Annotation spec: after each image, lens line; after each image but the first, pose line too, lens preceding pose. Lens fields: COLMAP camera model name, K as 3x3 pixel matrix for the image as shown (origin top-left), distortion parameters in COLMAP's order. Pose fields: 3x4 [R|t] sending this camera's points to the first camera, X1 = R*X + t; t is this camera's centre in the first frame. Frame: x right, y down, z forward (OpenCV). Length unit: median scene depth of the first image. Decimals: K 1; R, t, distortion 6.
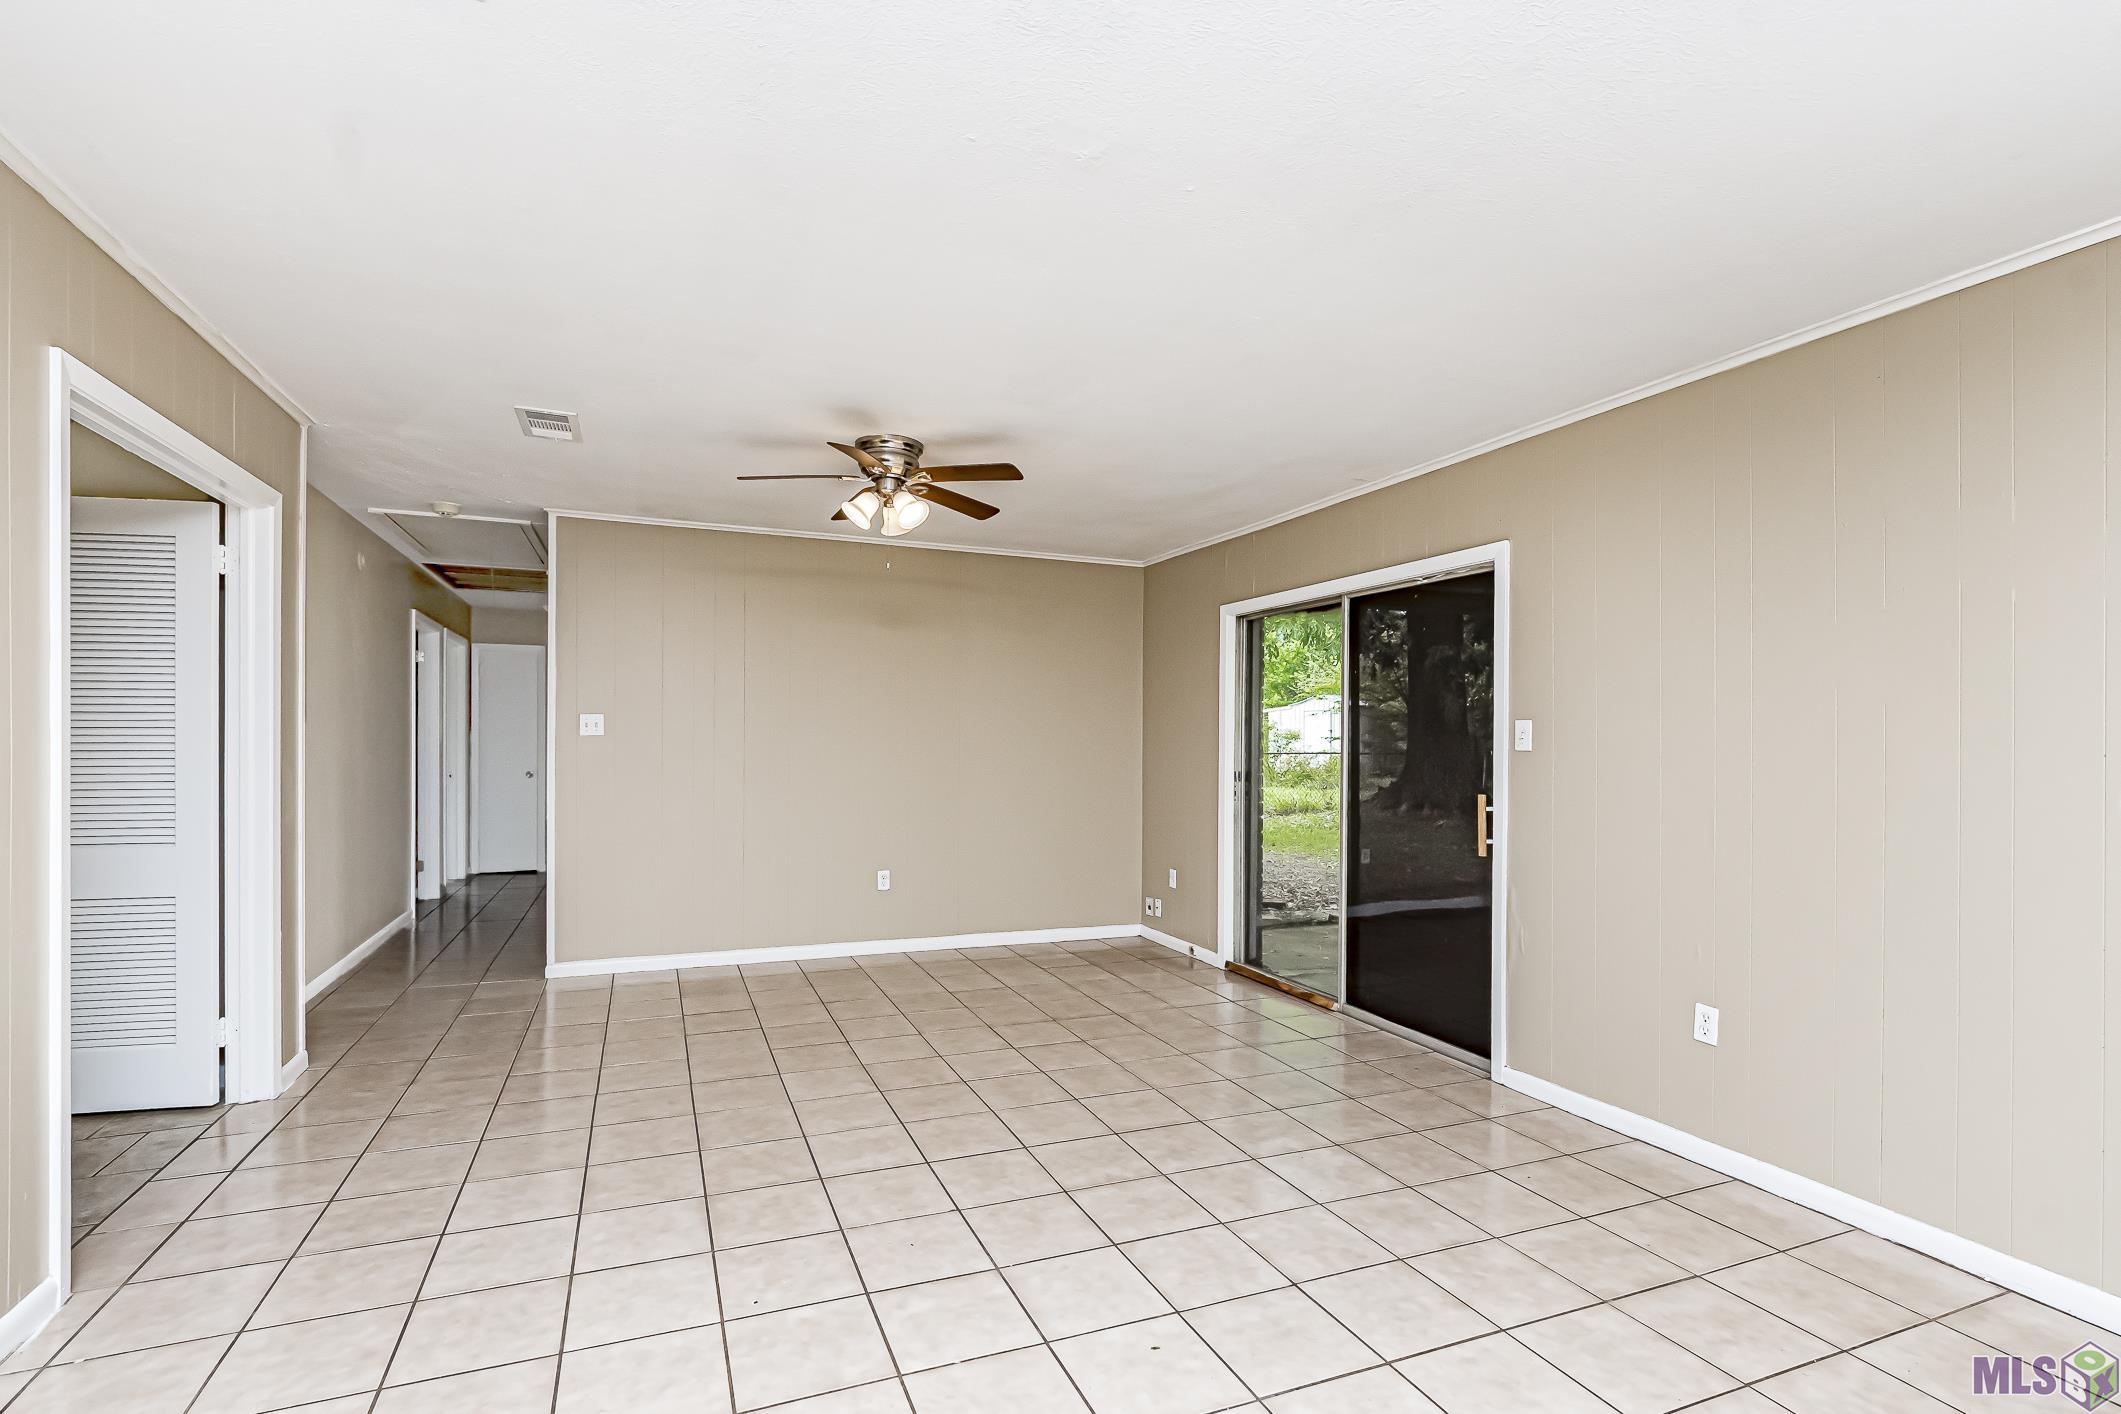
lens RADIAL K [[978.2, 0, 1025.7], [0, 978.2, 732.5], [0, 0, 1]] dist [0.000099, -0.000131]
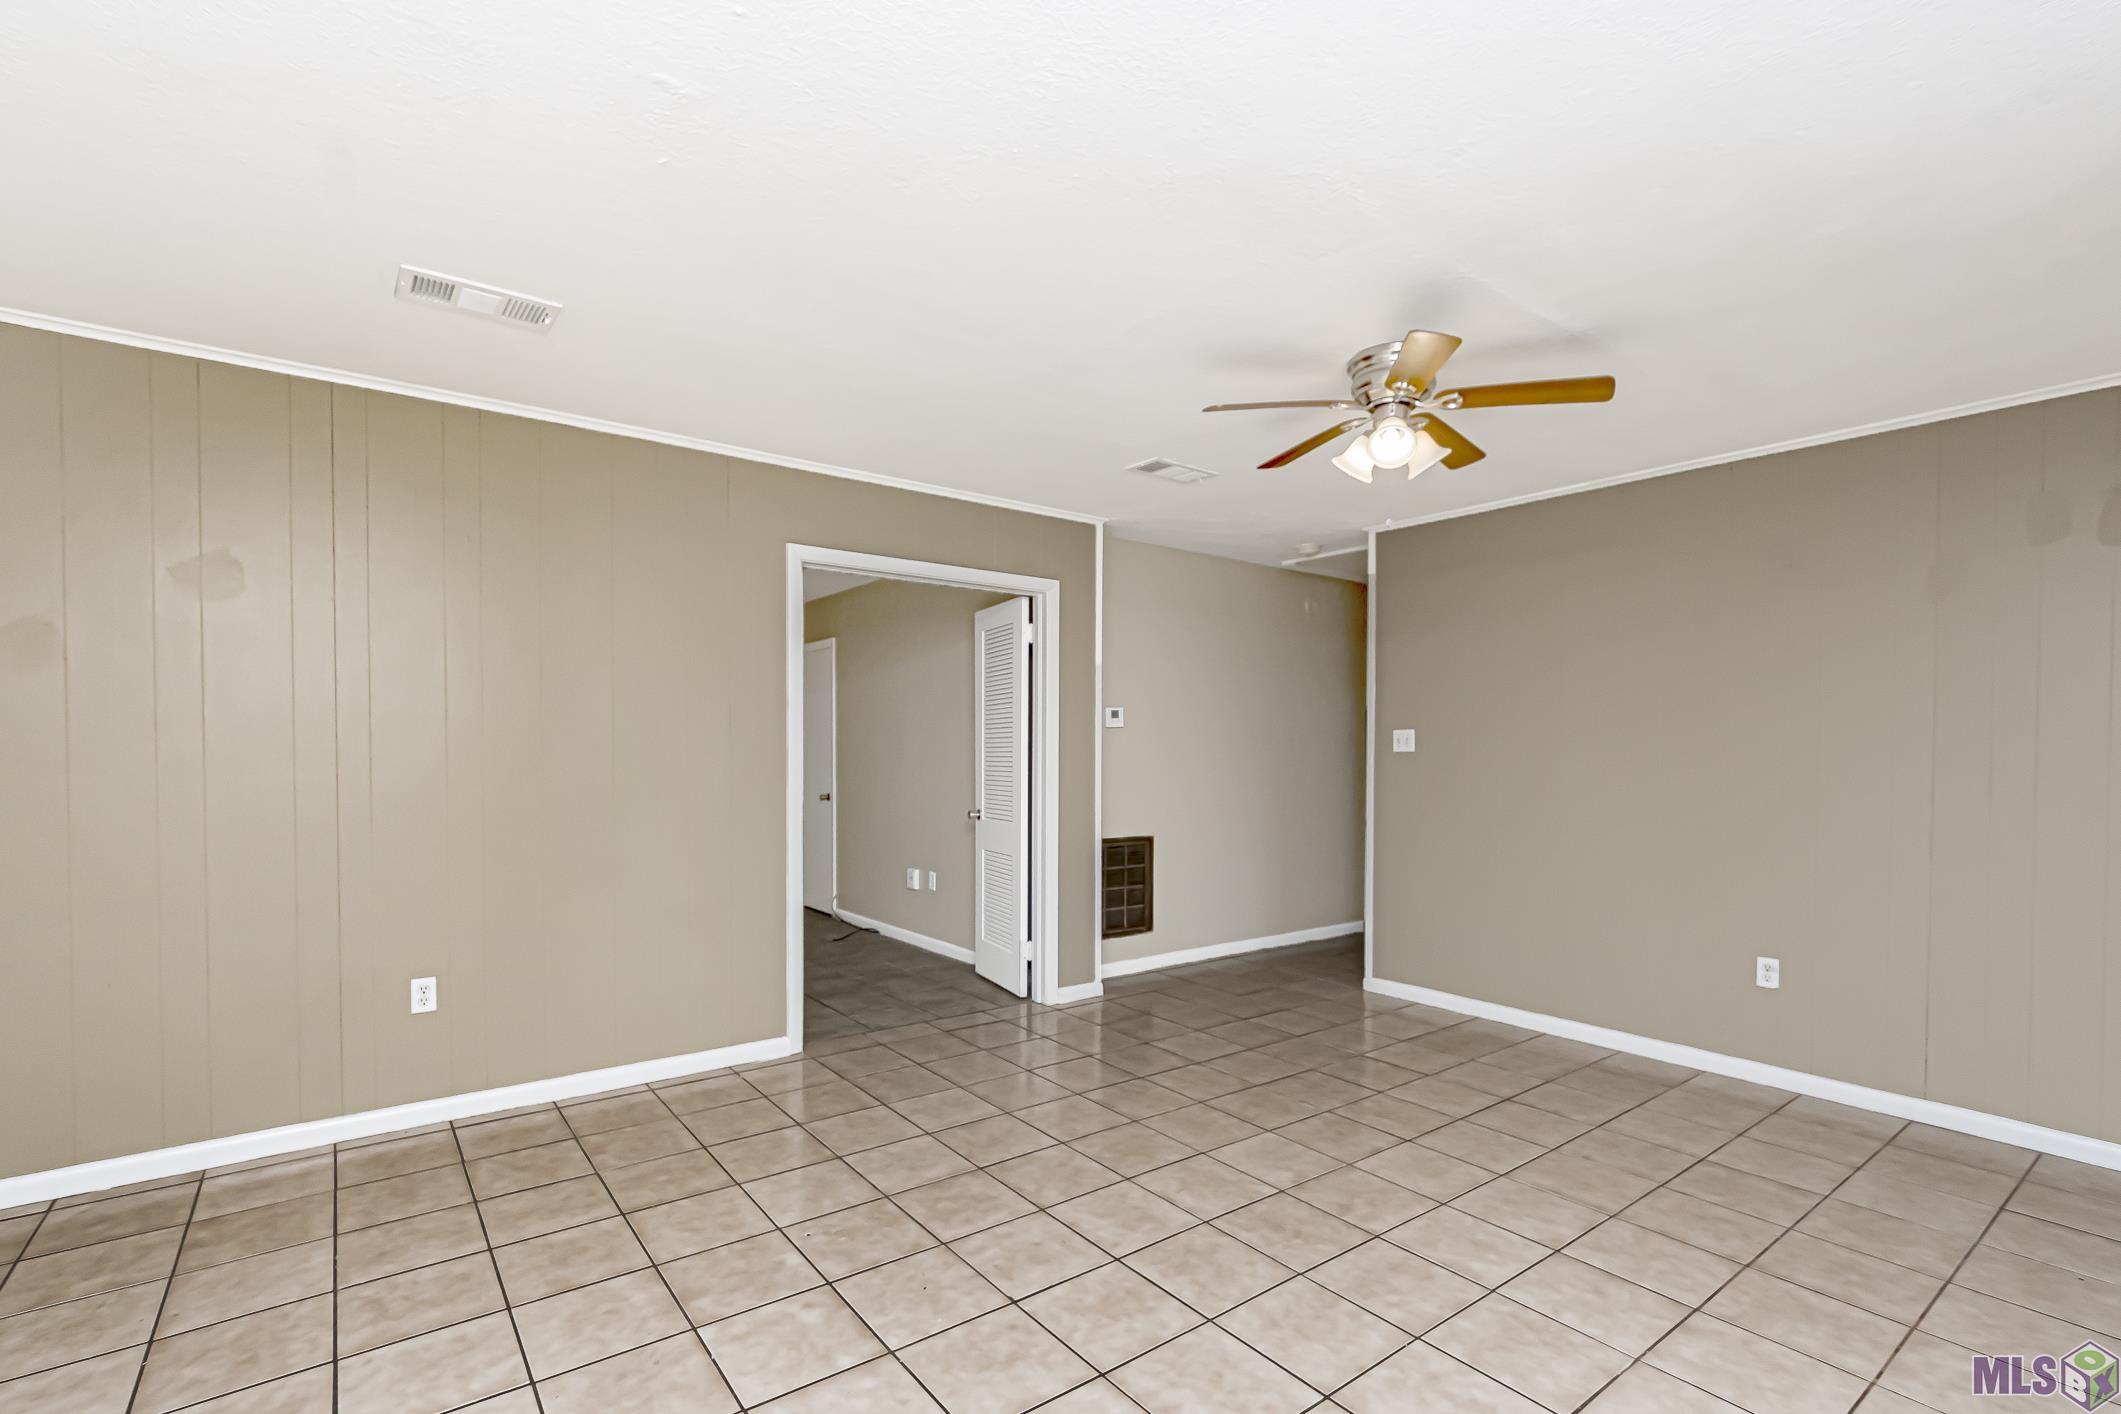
lens RADIAL K [[960.3, 0, 1059.0], [0, 960.3, 764.1], [0, 0, 1]] dist [-0.002691, -0.000228]
pose [[0.264799, 0.008654, -0.964265, 0.438305], [0.002995, 0.999948, 0.009797, 0.005466], [0.964299, -0.005482, 0.264759, 0.479792]]
